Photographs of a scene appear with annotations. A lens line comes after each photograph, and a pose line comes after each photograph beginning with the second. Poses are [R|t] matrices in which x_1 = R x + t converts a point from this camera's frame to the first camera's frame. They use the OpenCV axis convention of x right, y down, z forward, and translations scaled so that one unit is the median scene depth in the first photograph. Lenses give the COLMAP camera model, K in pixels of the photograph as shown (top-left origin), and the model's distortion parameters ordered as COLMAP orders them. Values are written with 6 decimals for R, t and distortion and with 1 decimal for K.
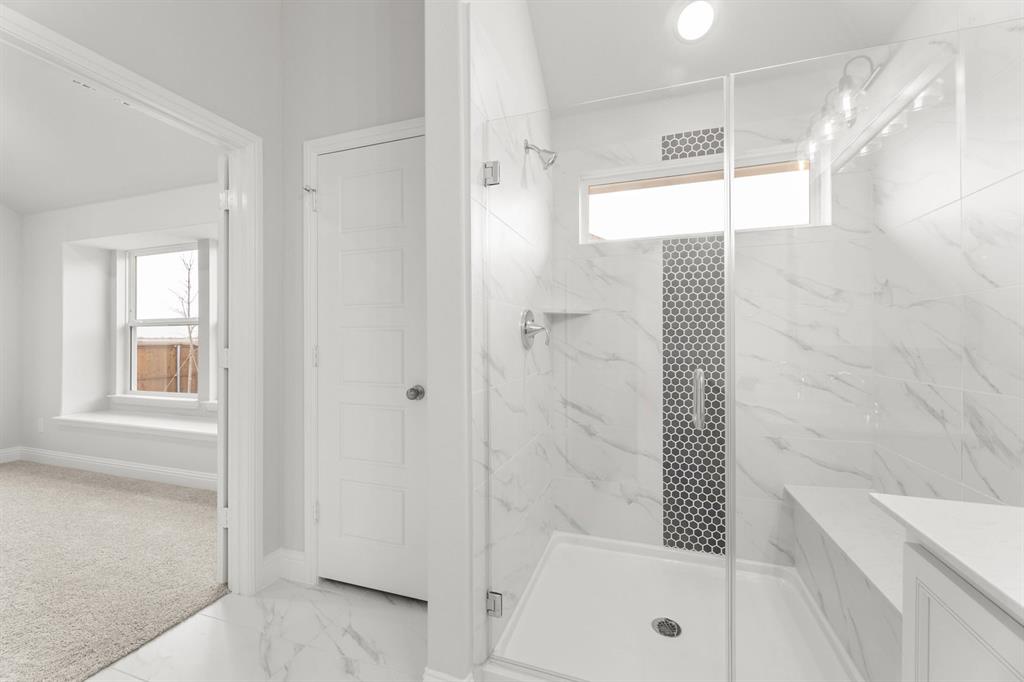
lens RADIAL K [[413.5, 0, 508.9], [0, 413.5, 338.4], [0, 0, 1]] dist [-0.000790, 0.000312]
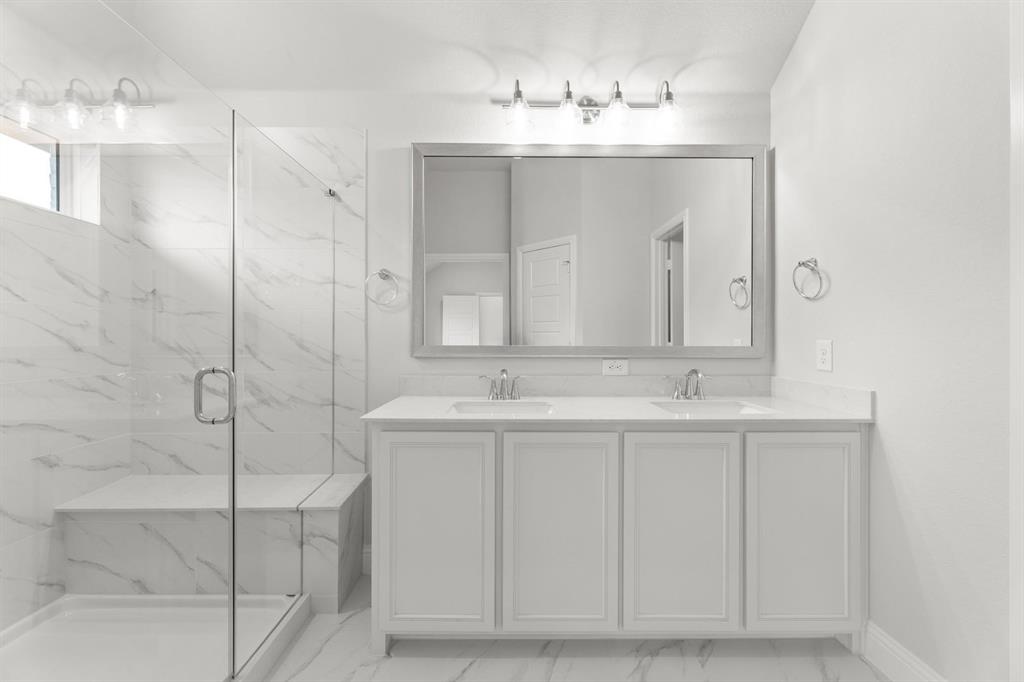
lens RADIAL K [[413.5, 0, 510.7], [0, 413.5, 340.5], [0, 0, 1]] dist [-0.000790, 0.000312]
pose [[-0.333957, 0.000887, 0.942588, -0.474242], [0.000644, 1.000000, -0.000713, 0.004973], [-0.942588, 0.000369, -0.333957, 0.387159]]
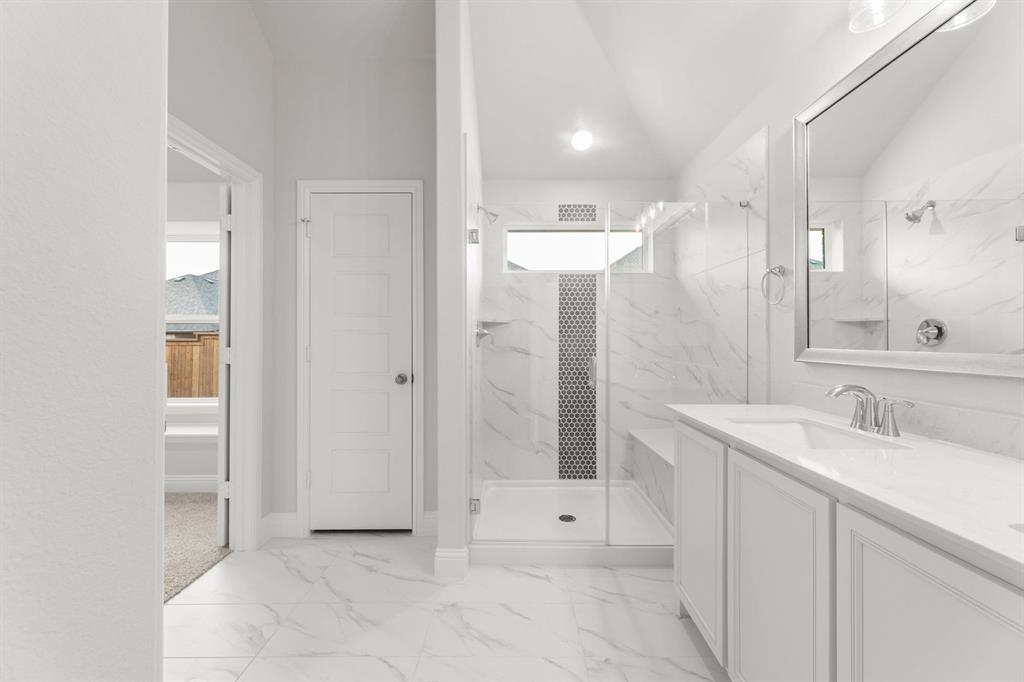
lens RADIAL K [[413.5, 0, 515.8], [0, 413.5, 339.8], [0, 0, 1]] dist [-0.000790, 0.000312]
pose [[0.943875, 0.003465, 0.330284, -0.291161], [-0.003104, 0.999994, -0.001620, 0.001760], [-0.330287, 0.000504, 0.943880, -0.389169]]
